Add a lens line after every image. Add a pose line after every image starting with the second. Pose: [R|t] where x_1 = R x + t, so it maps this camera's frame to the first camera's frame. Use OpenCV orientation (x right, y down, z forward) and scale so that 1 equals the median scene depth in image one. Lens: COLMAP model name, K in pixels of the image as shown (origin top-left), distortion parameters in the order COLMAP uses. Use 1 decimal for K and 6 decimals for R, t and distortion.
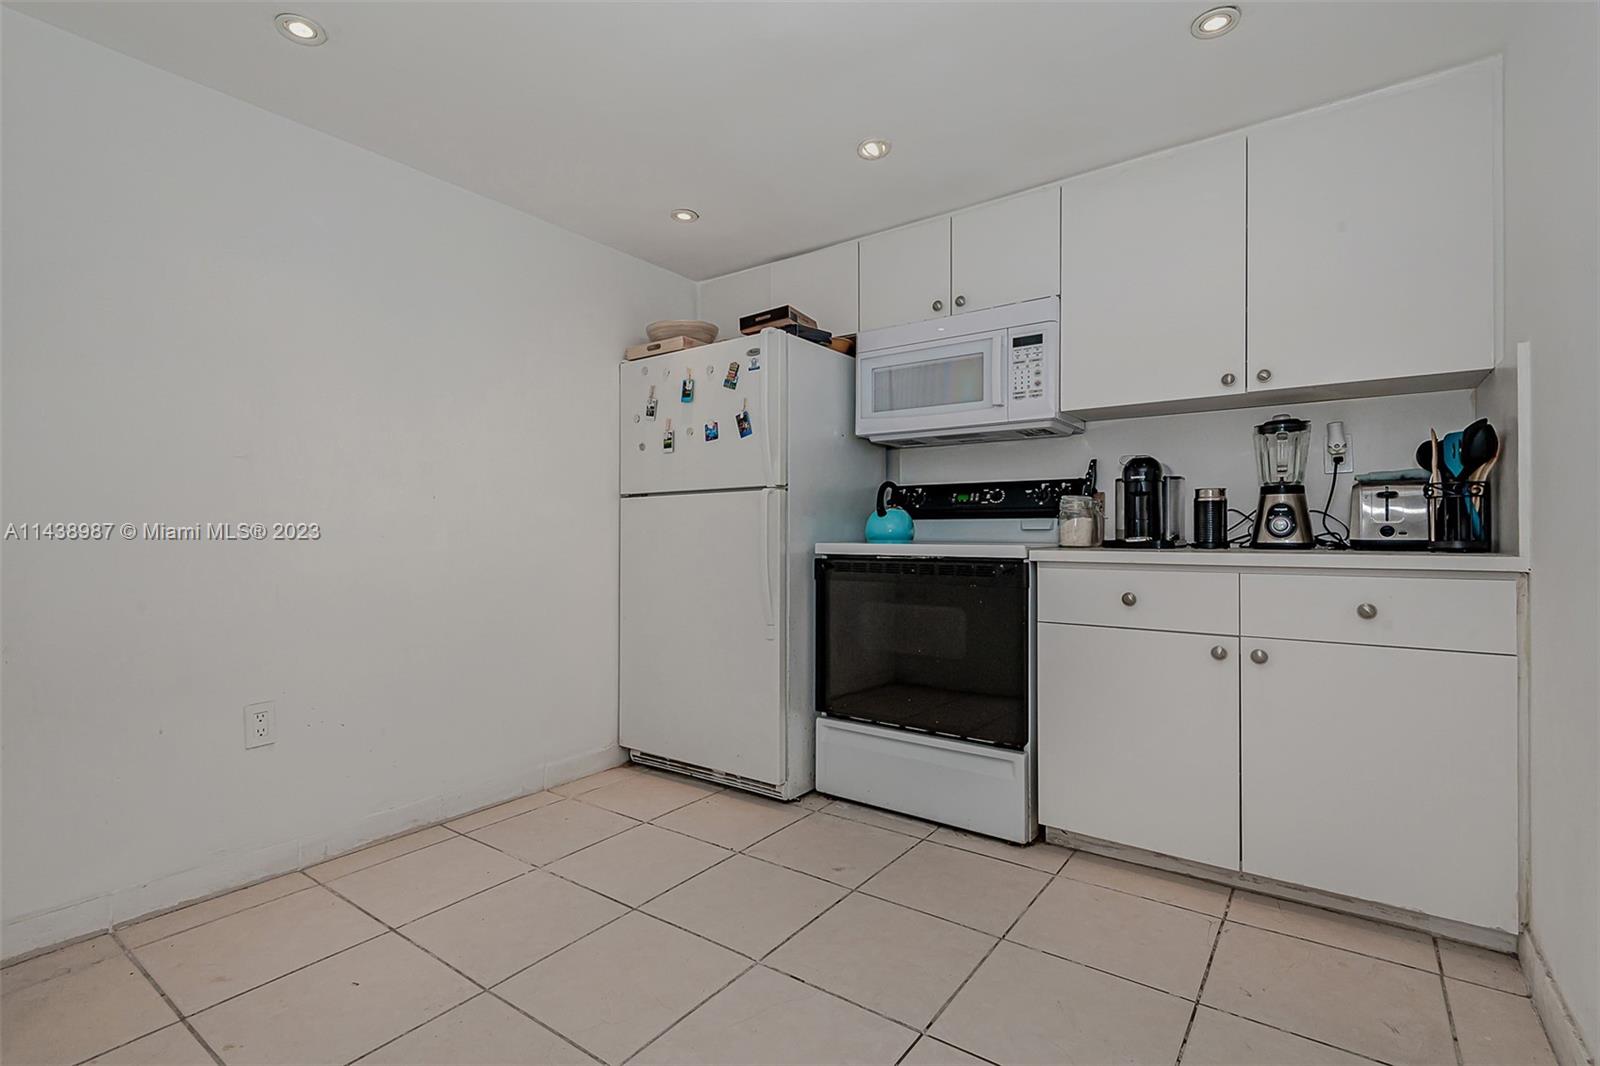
lens RADIAL K [[736.3, 0, 803.7], [0, 736.3, 519.9], [0, 0, 1]] dist [0.020450, -0.000104]
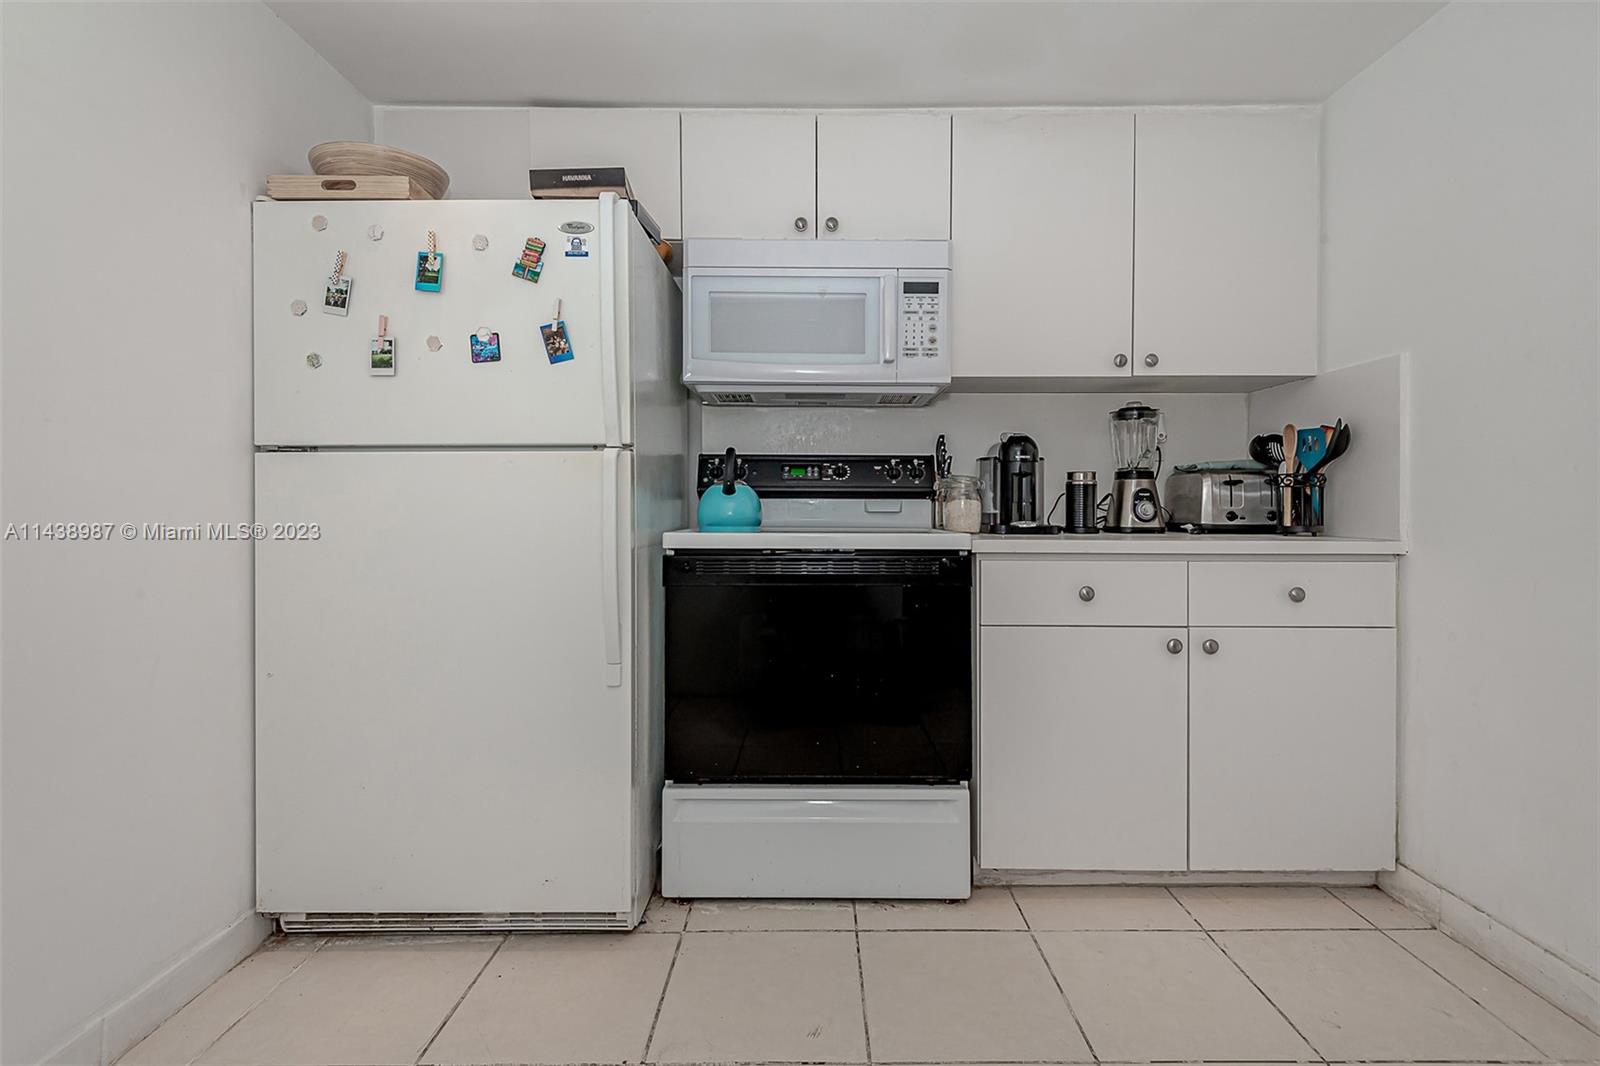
lens RADIAL K [[728.3, 0, 821.7], [0, 728.3, 508.4], [0, 0, 1]] dist [0.032449, -0.019742]
pose [[0.812026, 0.004037, 0.583608, -0.261588], [-0.013803, 0.999829, 0.012290, -0.001035], [-0.583459, -0.018035, 0.811943, 0.374547]]
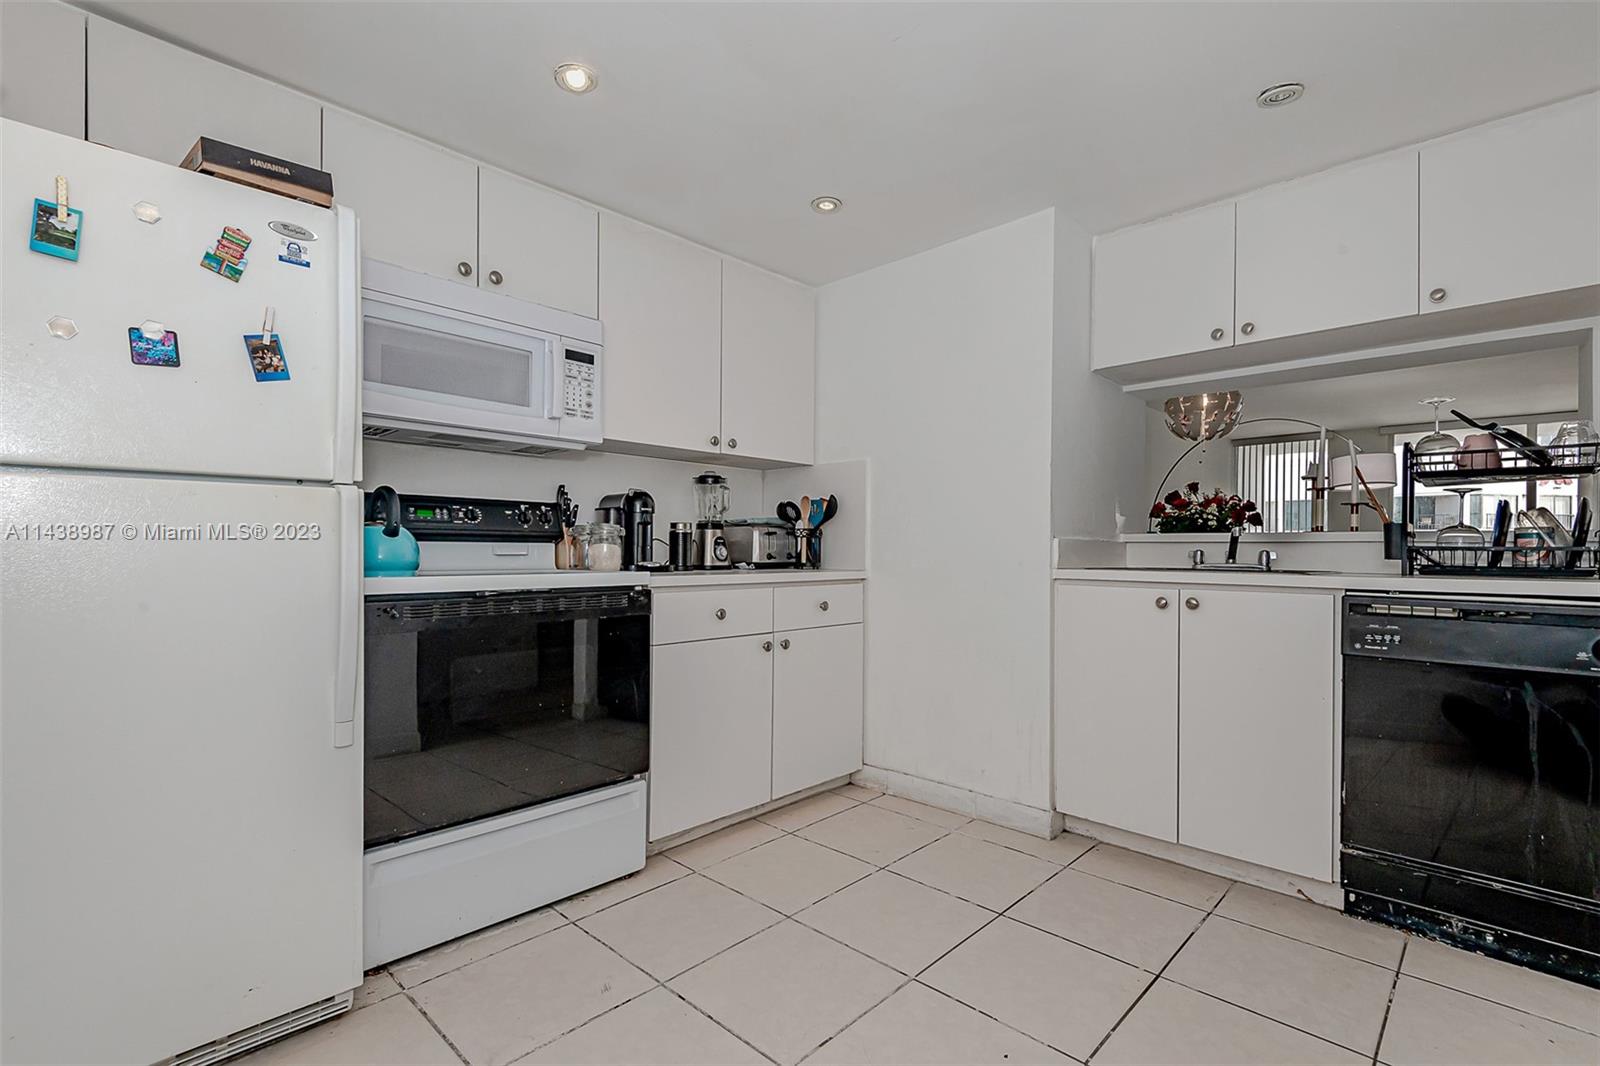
lens RADIAL K [[713.1, 0, 836.0], [0, 713.1, 549.3], [0, 0, 1]] dist [0.020293, -0.013147]
pose [[0.120963, 0.006338, 0.992637, -0.549398], [-0.019941, 0.999793, -0.003953, 0.001926], [-0.992457, -0.019316, 0.121065, 0.536465]]
